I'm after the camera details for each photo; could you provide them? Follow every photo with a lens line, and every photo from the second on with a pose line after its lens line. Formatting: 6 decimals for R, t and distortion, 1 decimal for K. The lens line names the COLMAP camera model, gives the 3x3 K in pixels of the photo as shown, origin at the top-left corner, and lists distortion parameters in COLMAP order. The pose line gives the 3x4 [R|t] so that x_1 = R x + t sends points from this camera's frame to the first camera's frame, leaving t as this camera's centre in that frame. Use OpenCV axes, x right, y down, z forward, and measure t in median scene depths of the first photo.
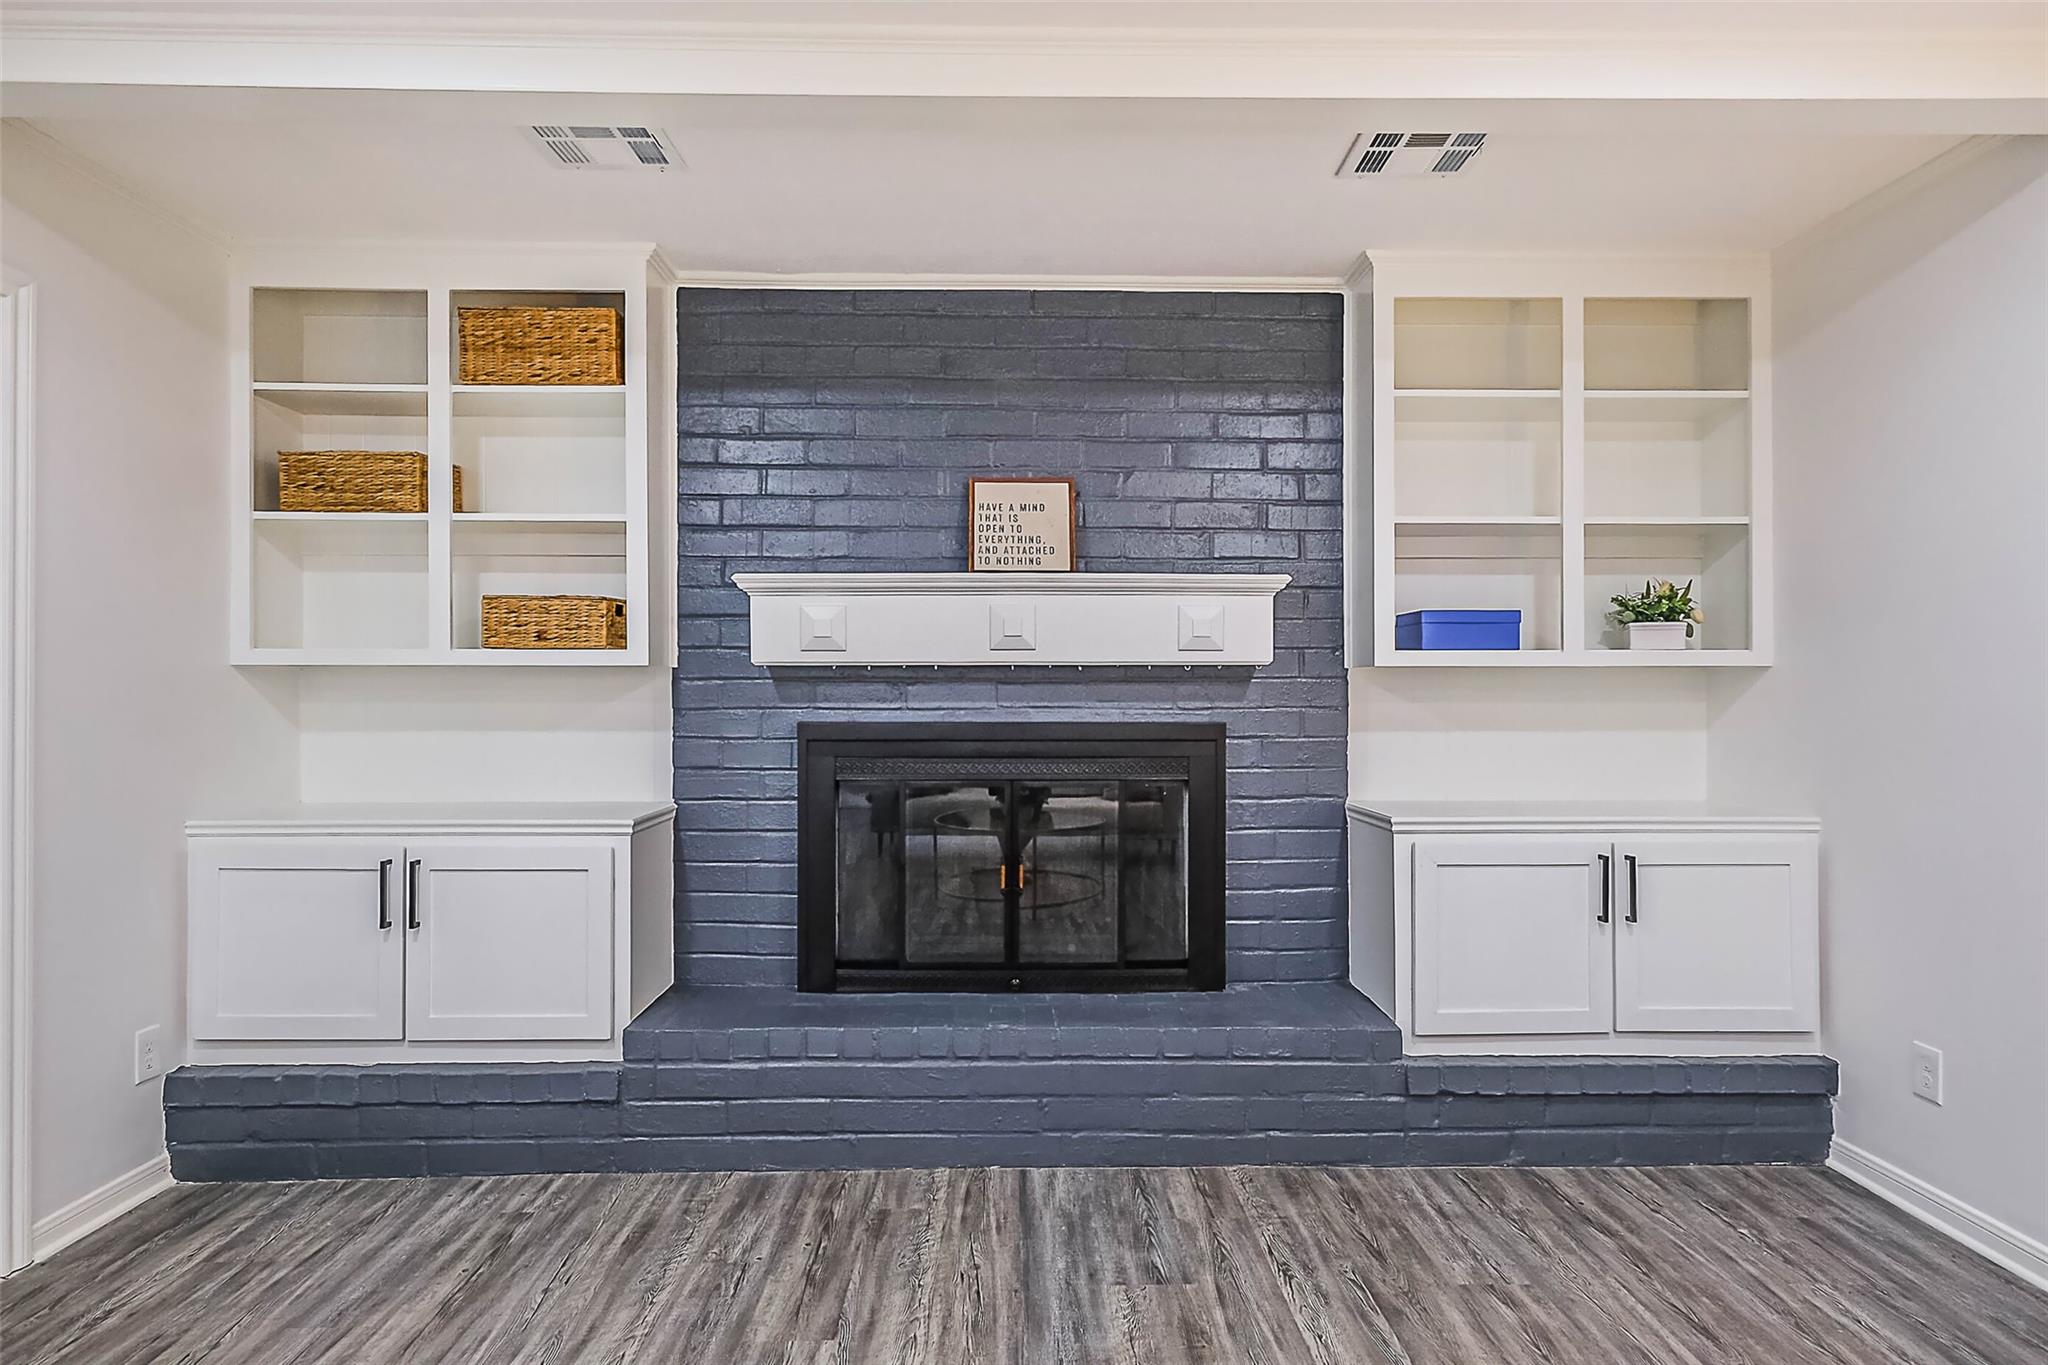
lens RADIAL K [[1143.0, 0, 1036.1], [0, 1143.0, 680.9], [0, 0, 1]] dist [0.006725, 0.001521]
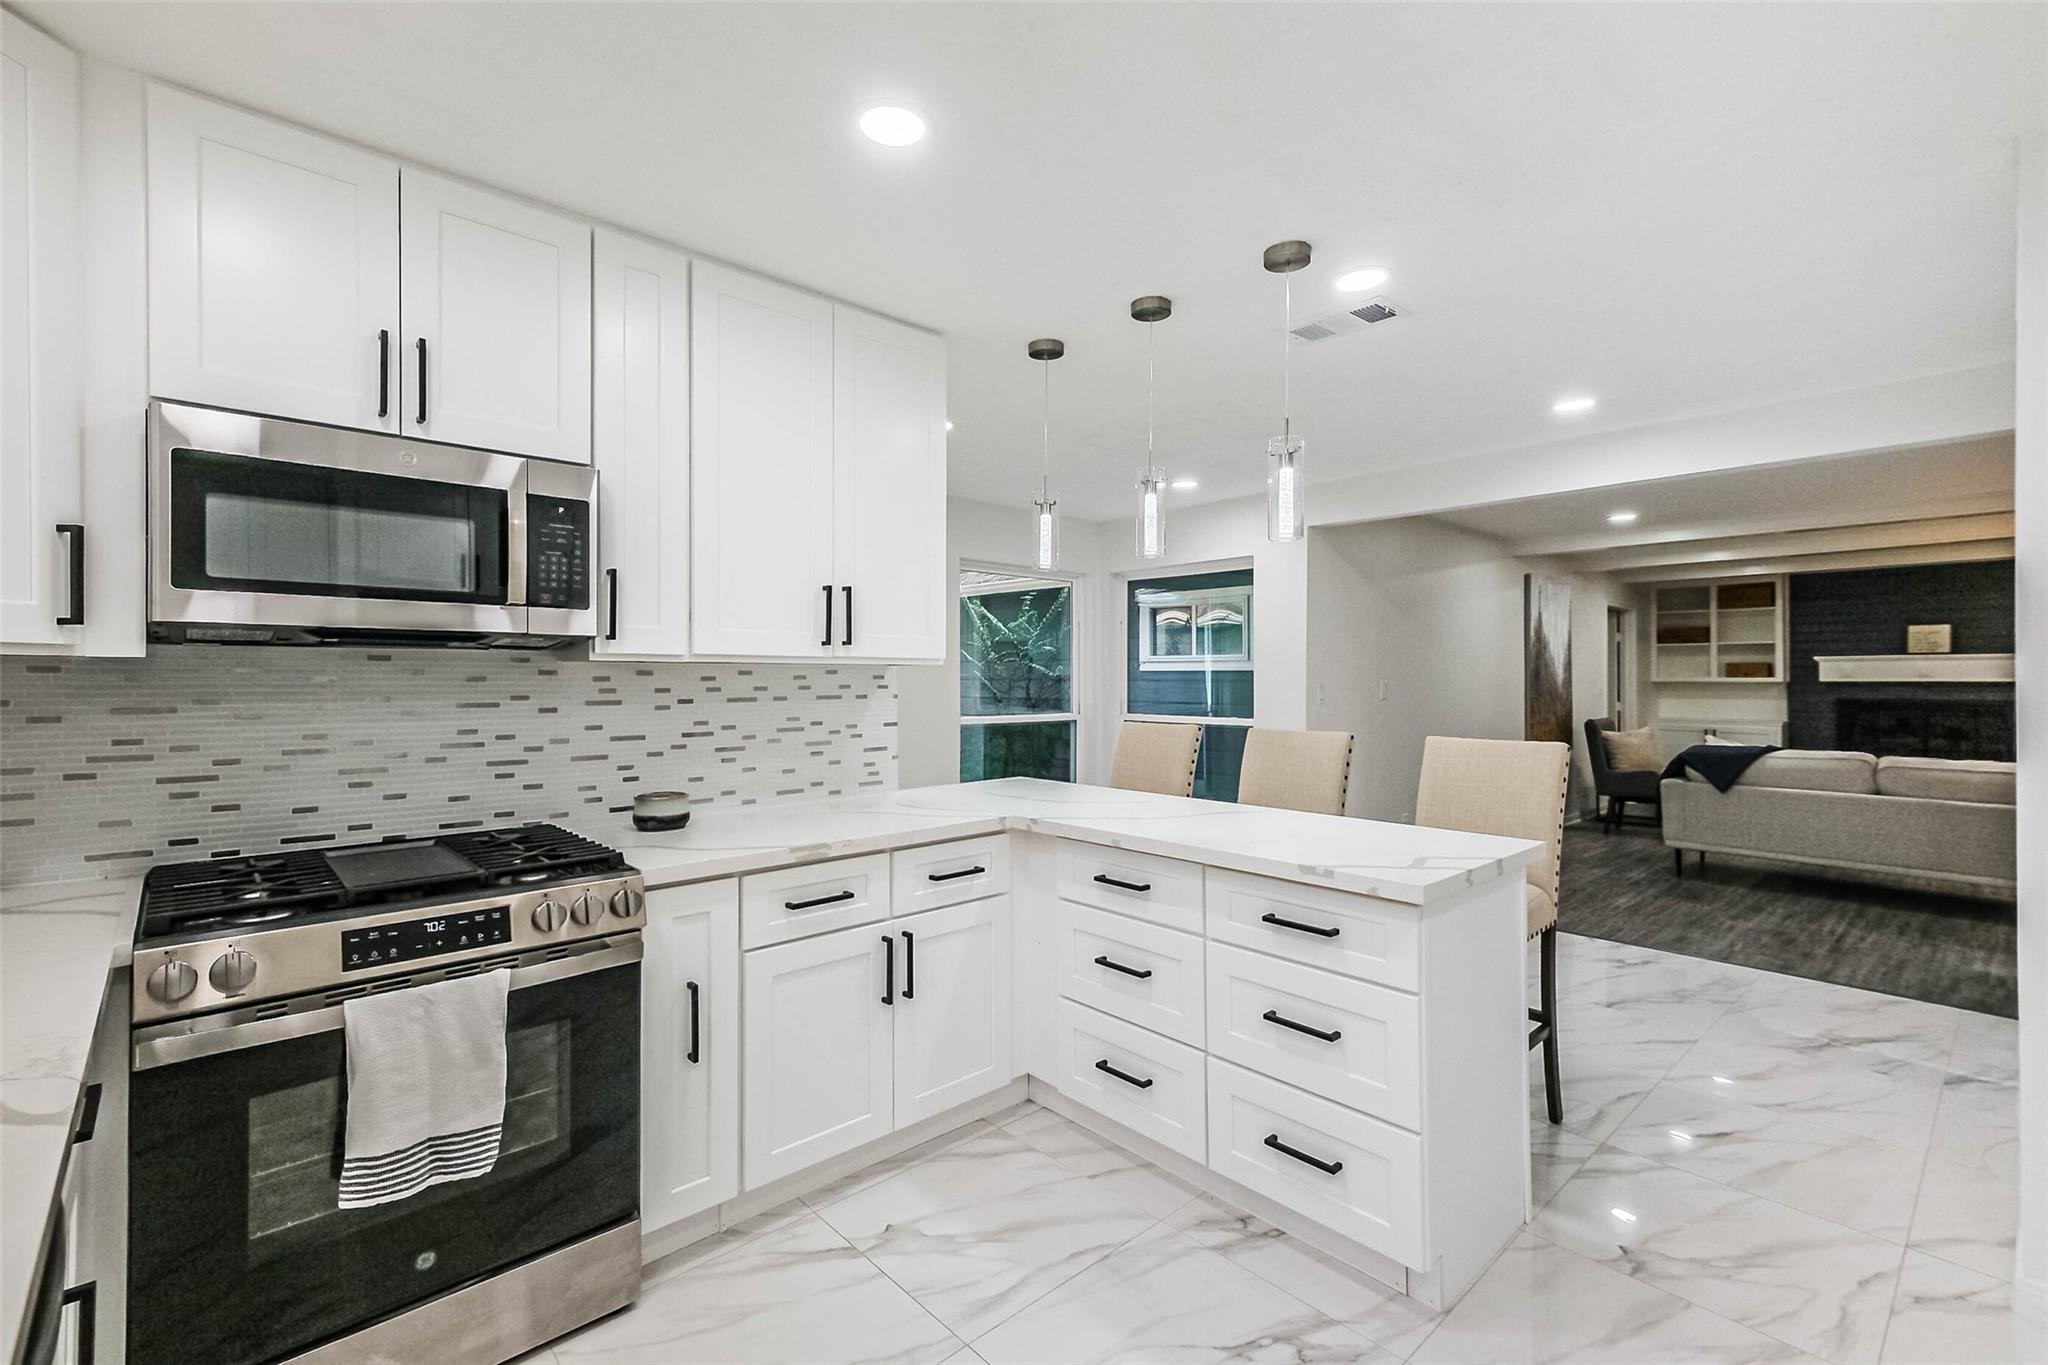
lens RADIAL K [[926.9, 0, 1018.1], [0, 926.9, 678.3], [0, 0, 1]] dist [0.021516, 0.000253]
pose [[0.660555, -0.003695, -0.750769, 0.308748], [0.007774, 0.999968, 0.001918, -0.050036], [0.750738, -0.007103, 0.660562, -2.849764]]
